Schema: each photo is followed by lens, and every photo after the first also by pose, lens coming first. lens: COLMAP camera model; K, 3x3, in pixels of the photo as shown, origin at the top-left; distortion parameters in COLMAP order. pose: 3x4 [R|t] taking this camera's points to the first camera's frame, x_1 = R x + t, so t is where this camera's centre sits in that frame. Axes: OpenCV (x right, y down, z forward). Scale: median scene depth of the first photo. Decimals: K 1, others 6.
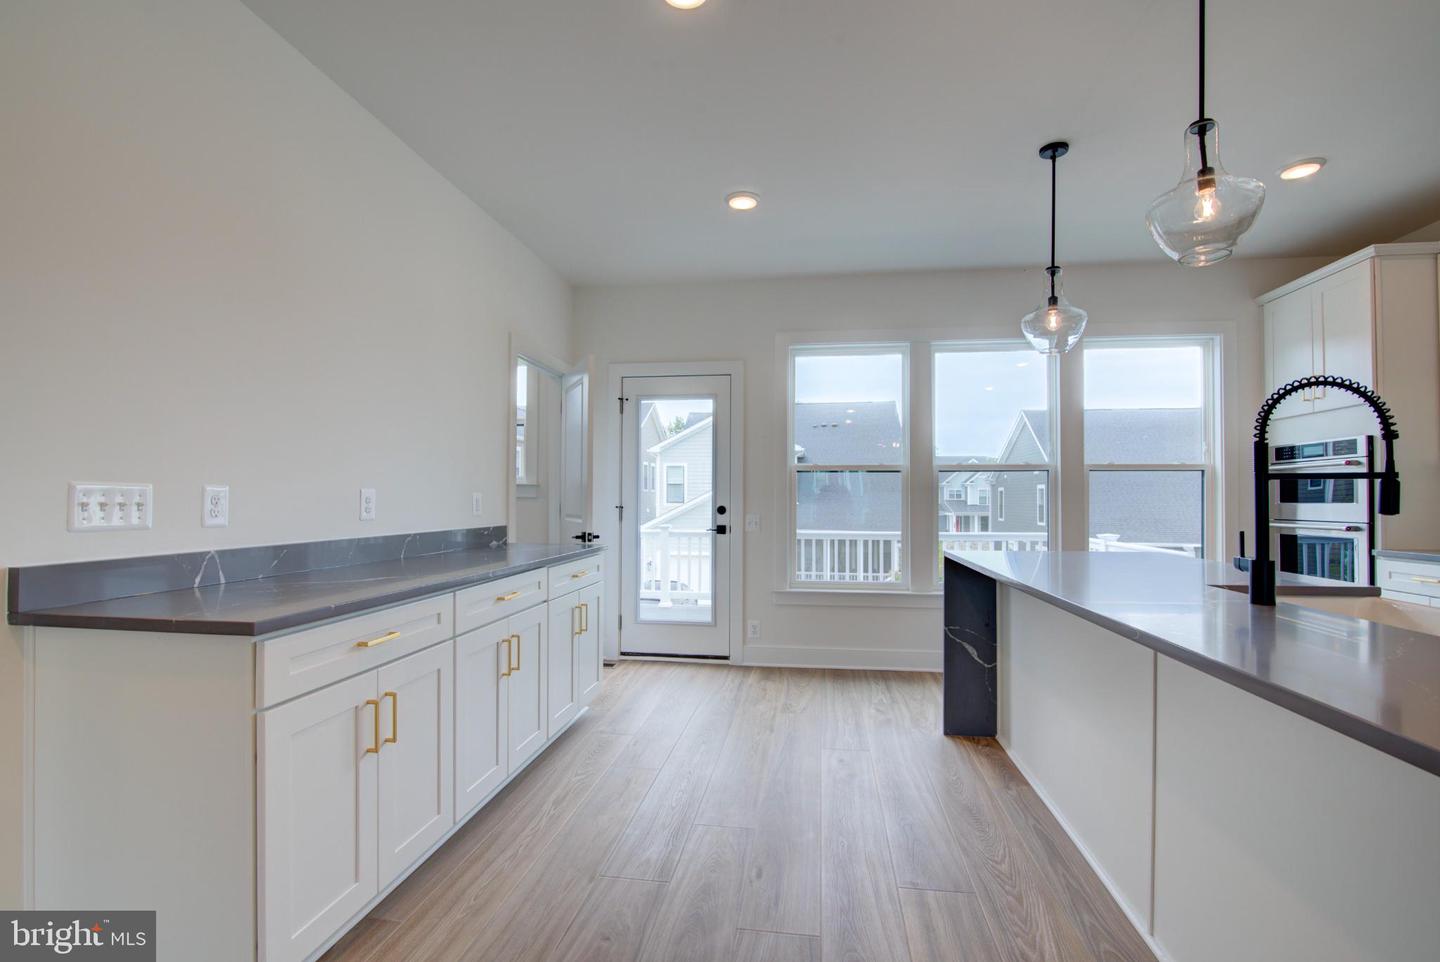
lens RADIAL K [[661.5, 0, 720.2], [0, 661.5, 487.4], [0, 0, 1]] dist [-0.019738, 0.000393]
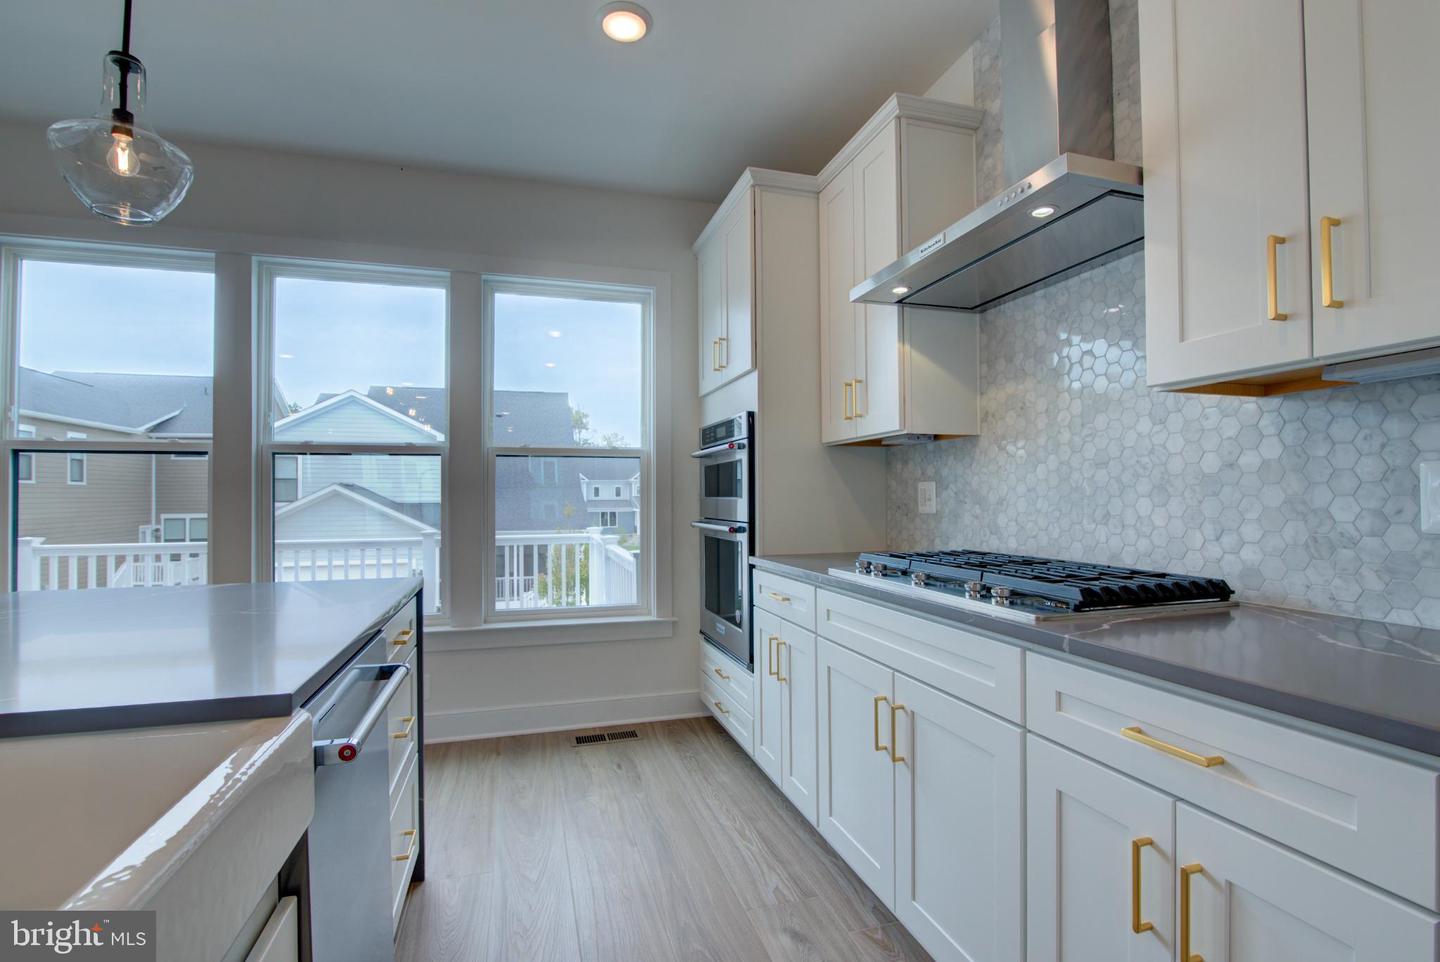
lens RADIAL K [[661.5, 0, 722.2], [0, 661.5, 488.4], [0, 0, 1]] dist [-0.019738, 0.000393]
pose [[0.904172, -0.003092, 0.427157, 0.540737], [0.000169, 0.999976, 0.006880, 0.007170], [-0.427168, -0.006148, 0.904151, 0.245981]]
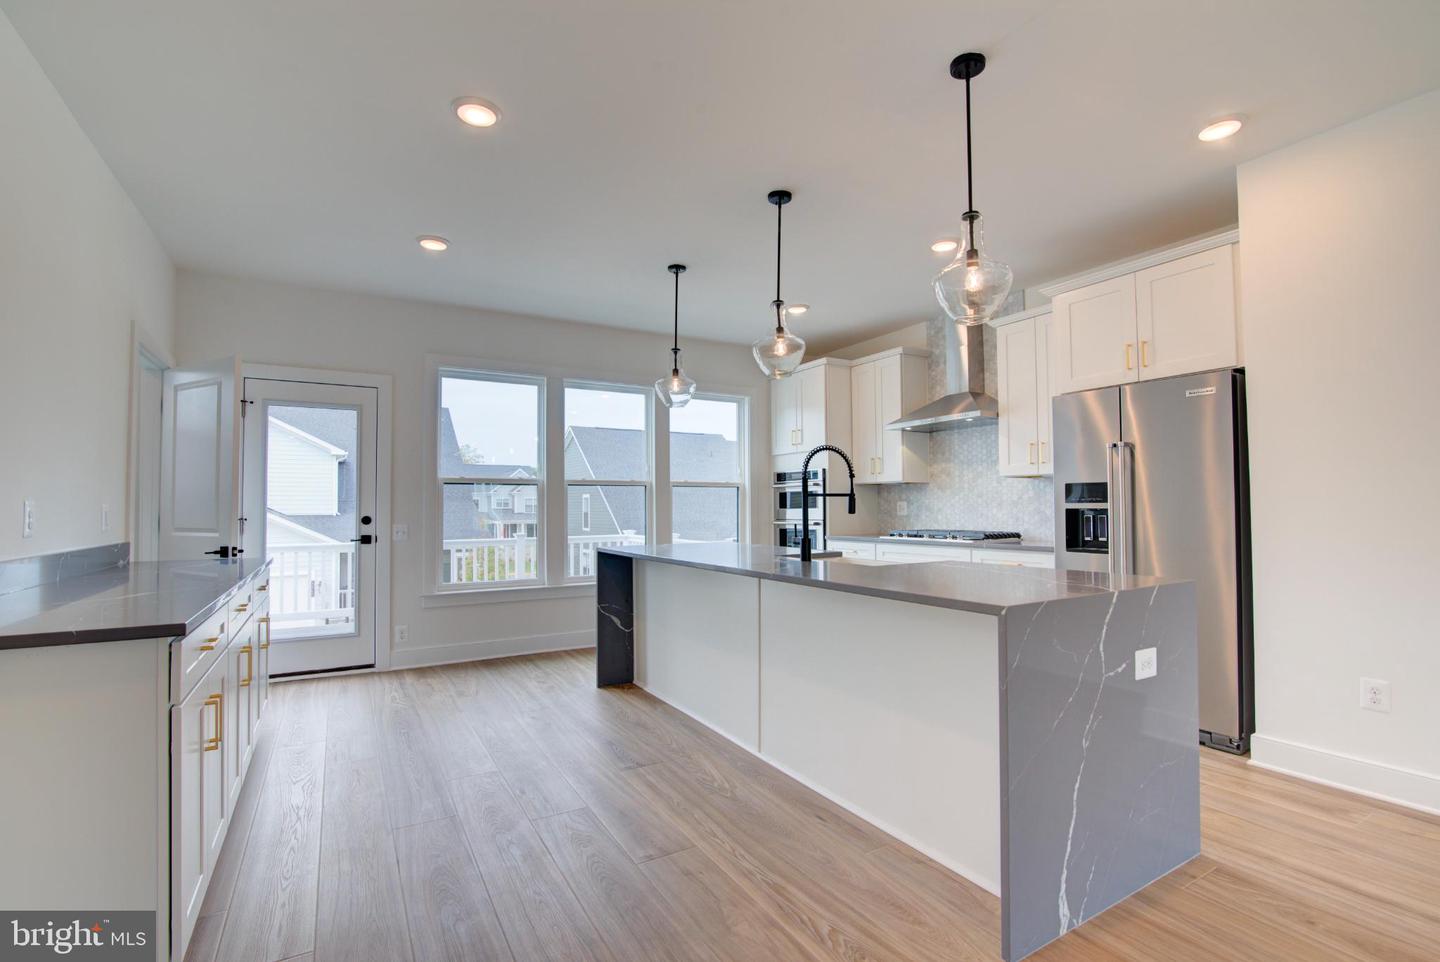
lens RADIAL K [[661.5, 0, 718.4], [0, 661.5, 483.0], [0, 0, 1]] dist [-0.019738, 0.000393]
pose [[0.782785, 0.015176, 0.622107, -0.246371], [-0.003129, 0.999786, -0.020453, -0.004994], [-0.622284, 0.014064, 0.782665, -0.154046]]
